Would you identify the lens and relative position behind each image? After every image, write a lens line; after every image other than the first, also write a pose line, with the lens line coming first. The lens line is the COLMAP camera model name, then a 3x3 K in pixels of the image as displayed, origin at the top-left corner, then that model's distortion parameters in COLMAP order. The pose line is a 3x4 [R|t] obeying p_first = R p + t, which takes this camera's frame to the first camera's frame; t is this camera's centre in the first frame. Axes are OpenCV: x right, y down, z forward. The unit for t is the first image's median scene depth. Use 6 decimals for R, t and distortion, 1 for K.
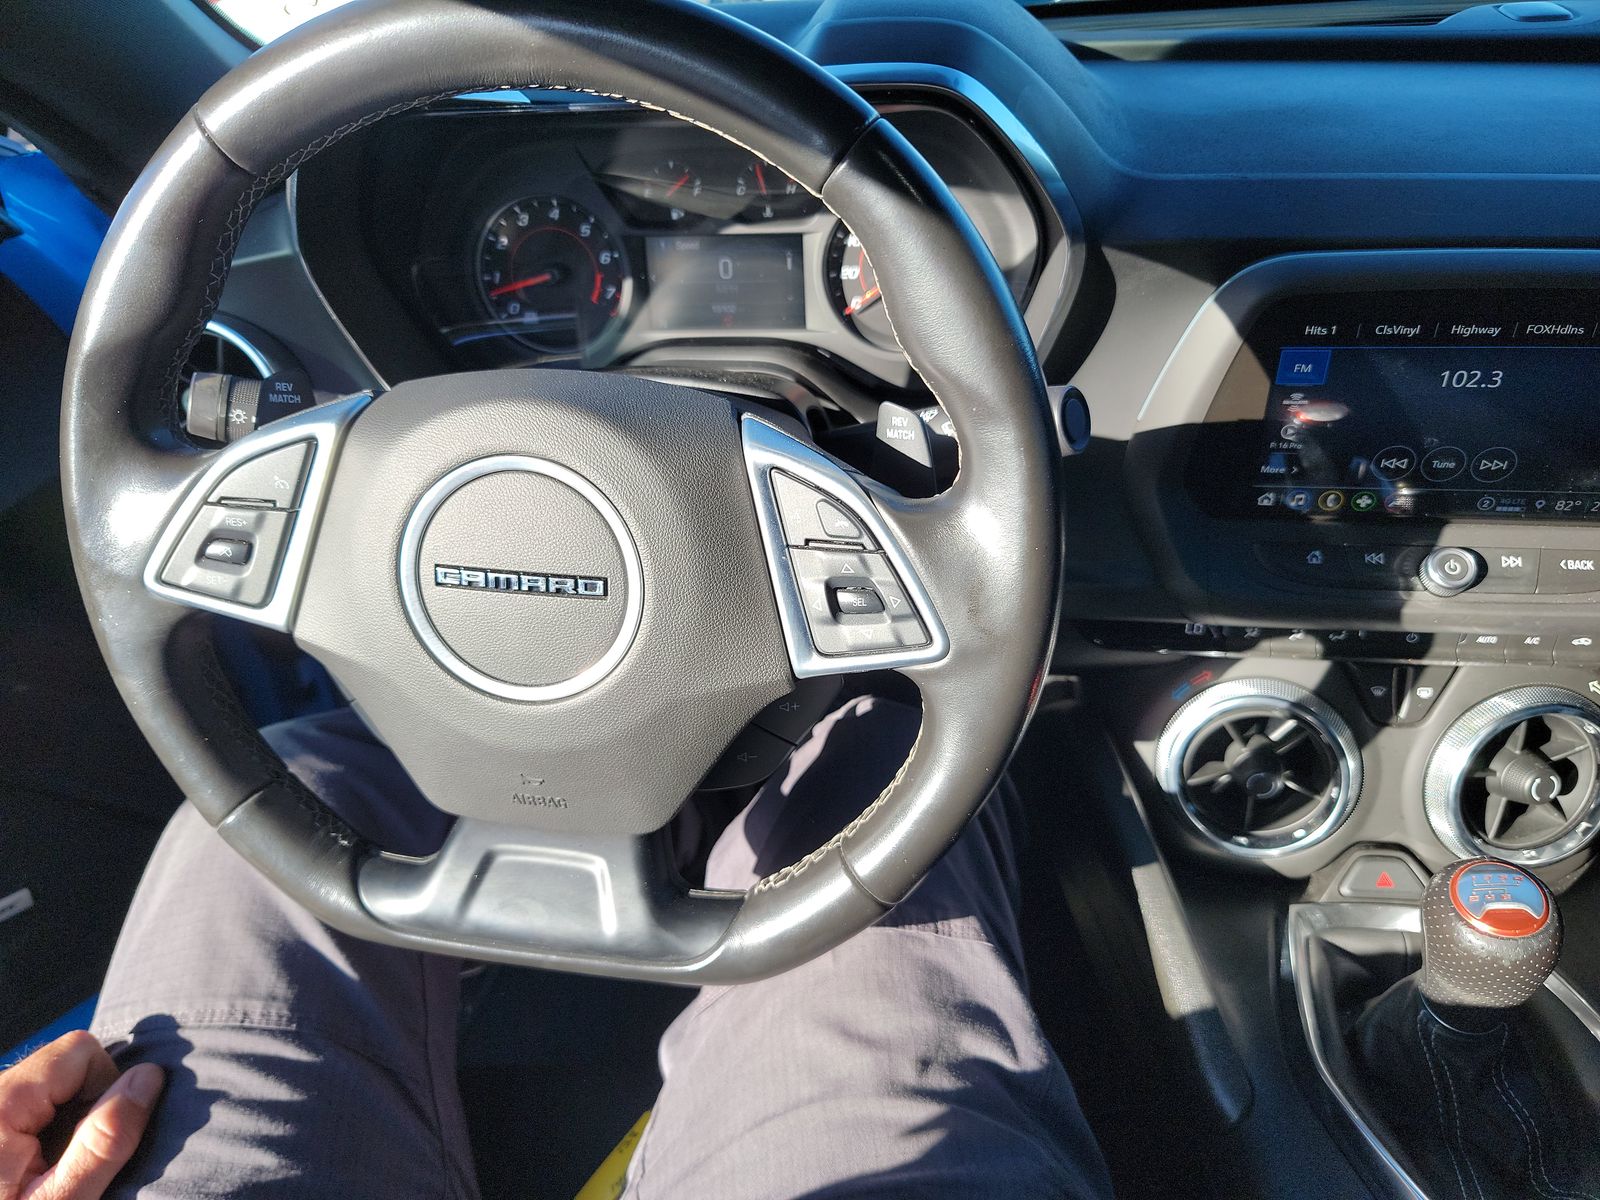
lens RADIAL K [[1153.0, 0, 785.3], [0, 1153.0, 604.0], [0, 0, 1]] dist [0.043728, -0.043503]
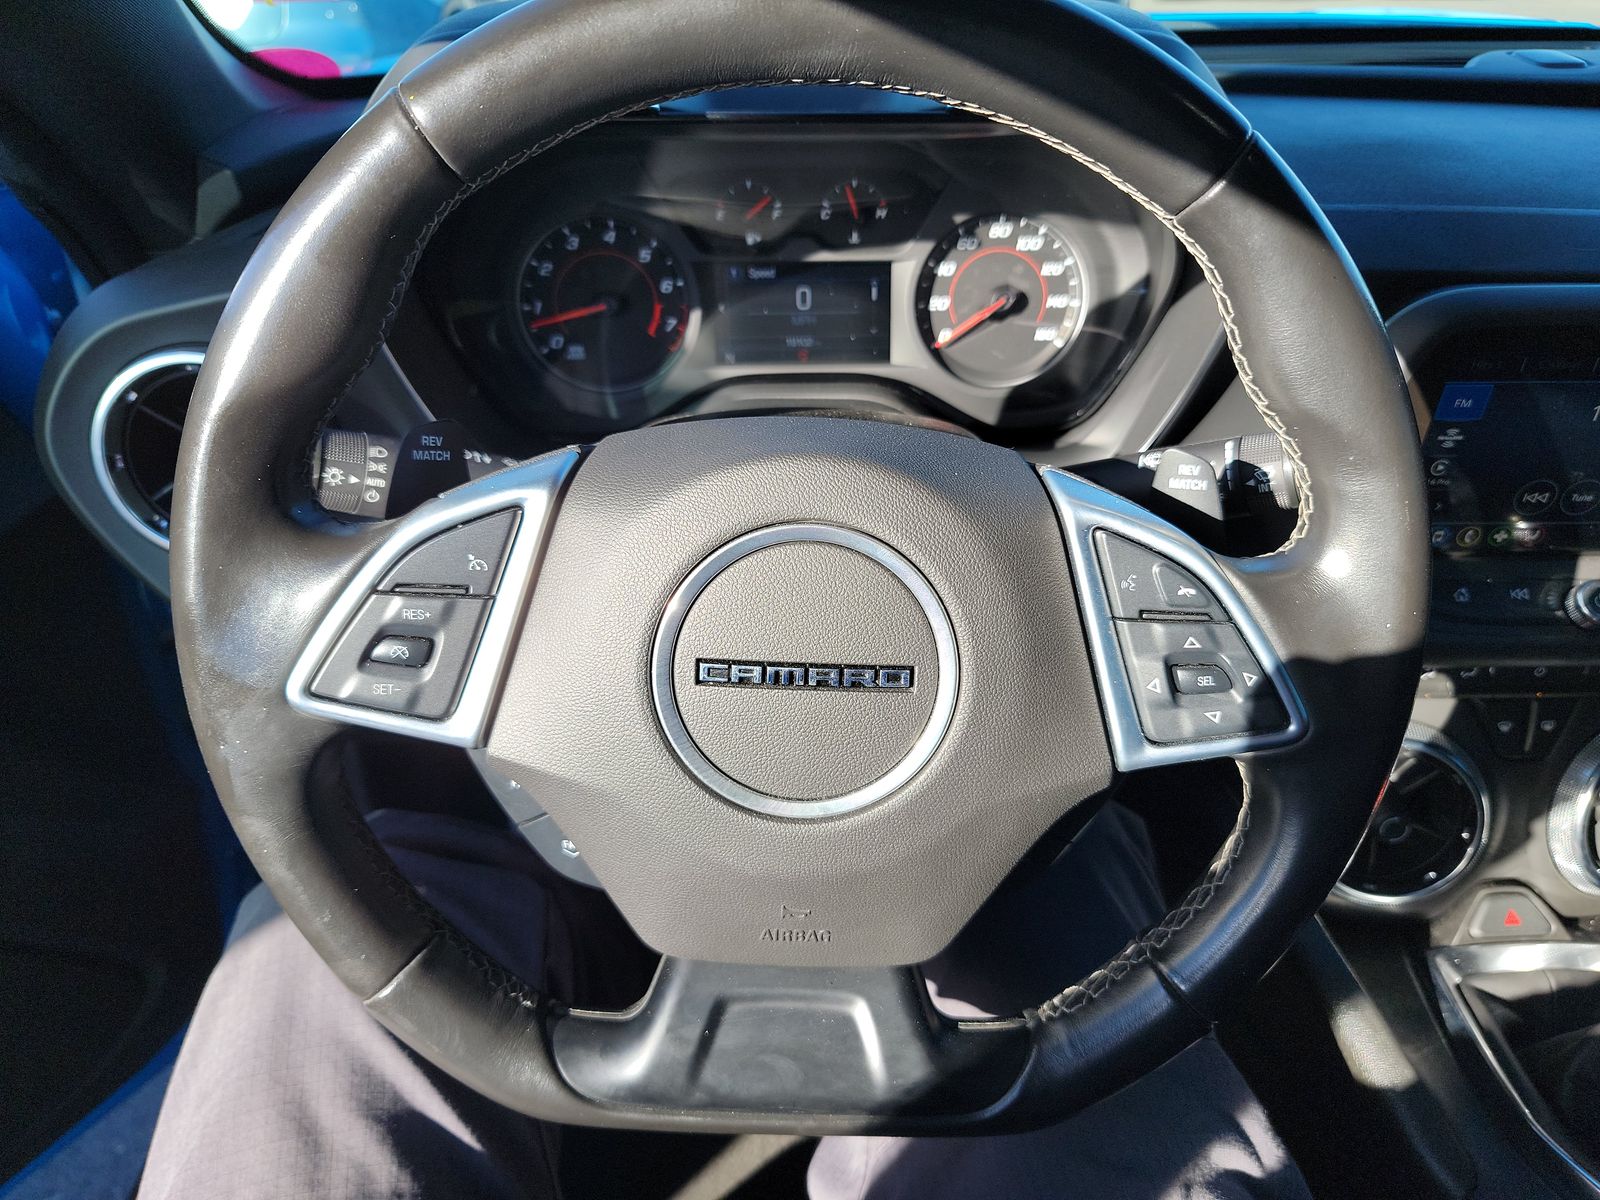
lens RADIAL K [[1153.0, 0, 805.3], [0, 1153.0, 590.2], [0, 0, 1]] dist [0.043728, -0.043503]
pose [[0.984437, -0.037189, 0.171757, -0.320938], [0.043273, 0.998557, -0.031817, -0.046809], [-0.170325, 0.038754, 0.984625, 0.165774]]
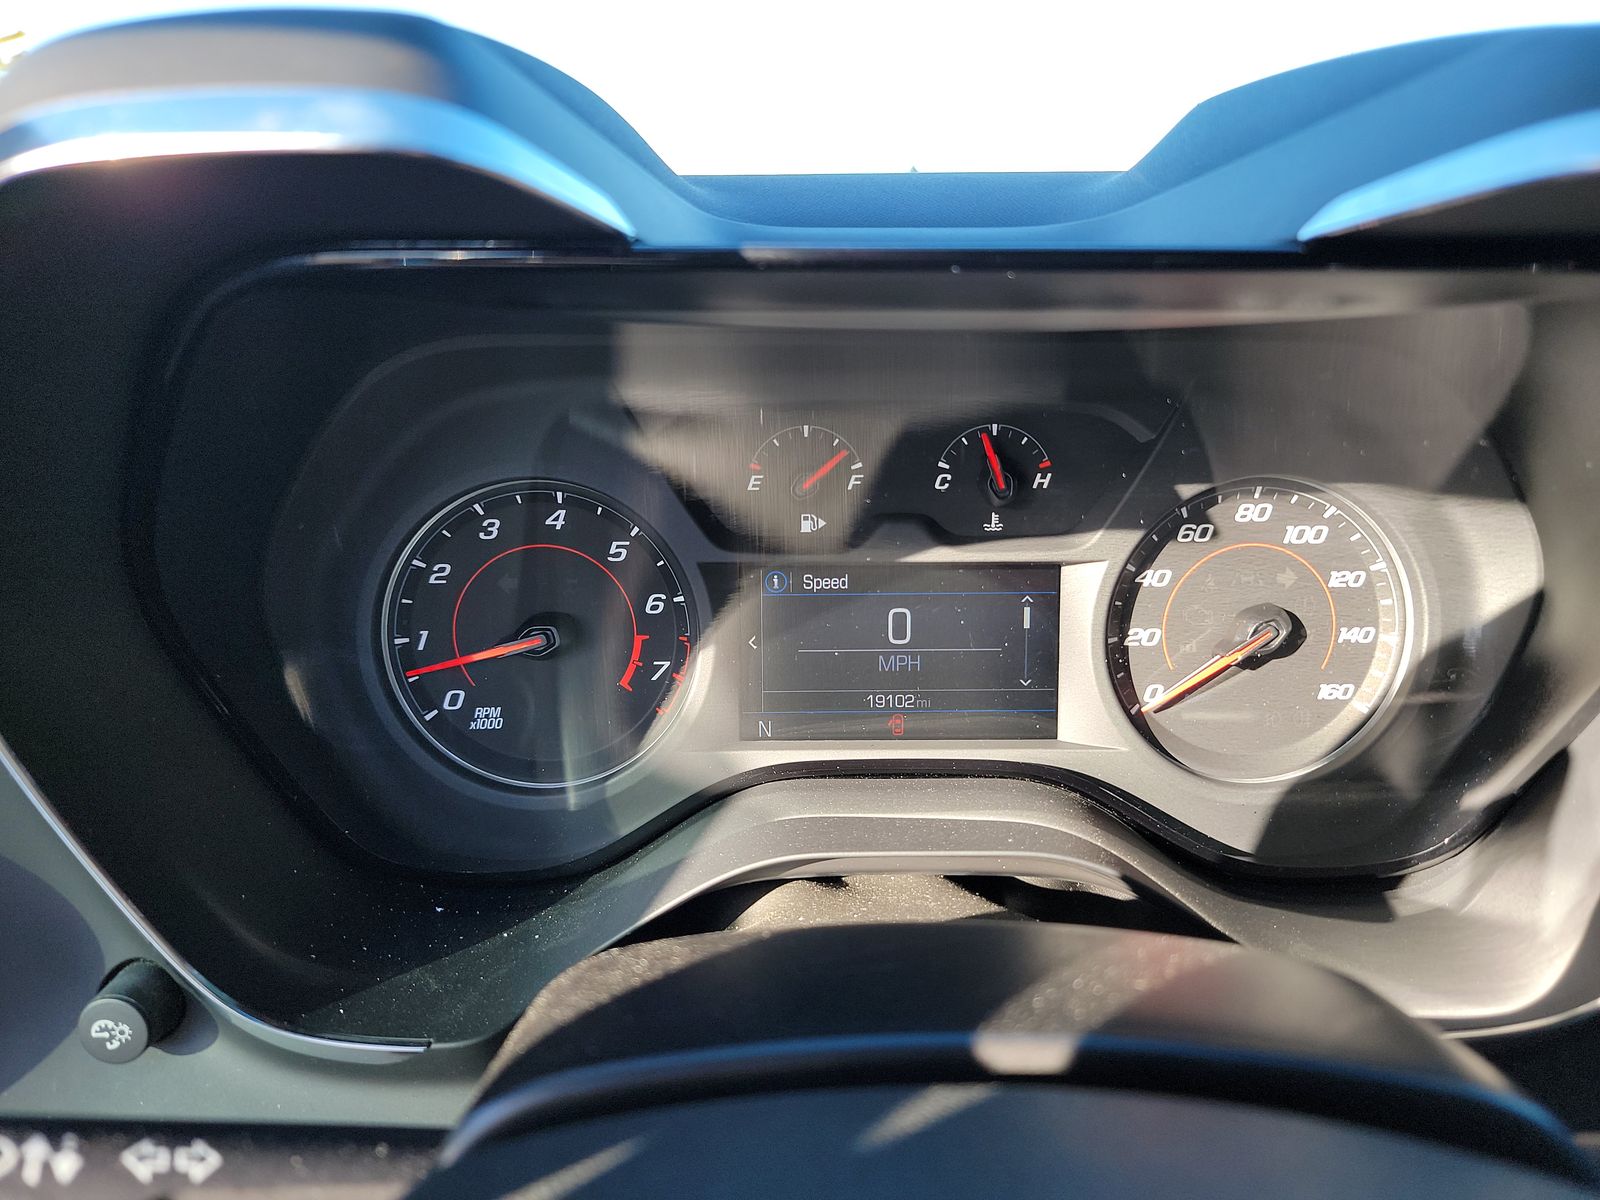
lens RADIAL K [[1153.0, 0, 795.8], [0, 1153.0, 601.0], [0, 0, 1]] dist [0.043728, -0.043503]
pose [[0.986387, 0.009789, 0.164151, -0.268168], [0.034882, 0.963055, -0.267037, -0.249155], [-0.160700, 0.269128, 0.949603, 0.780407]]
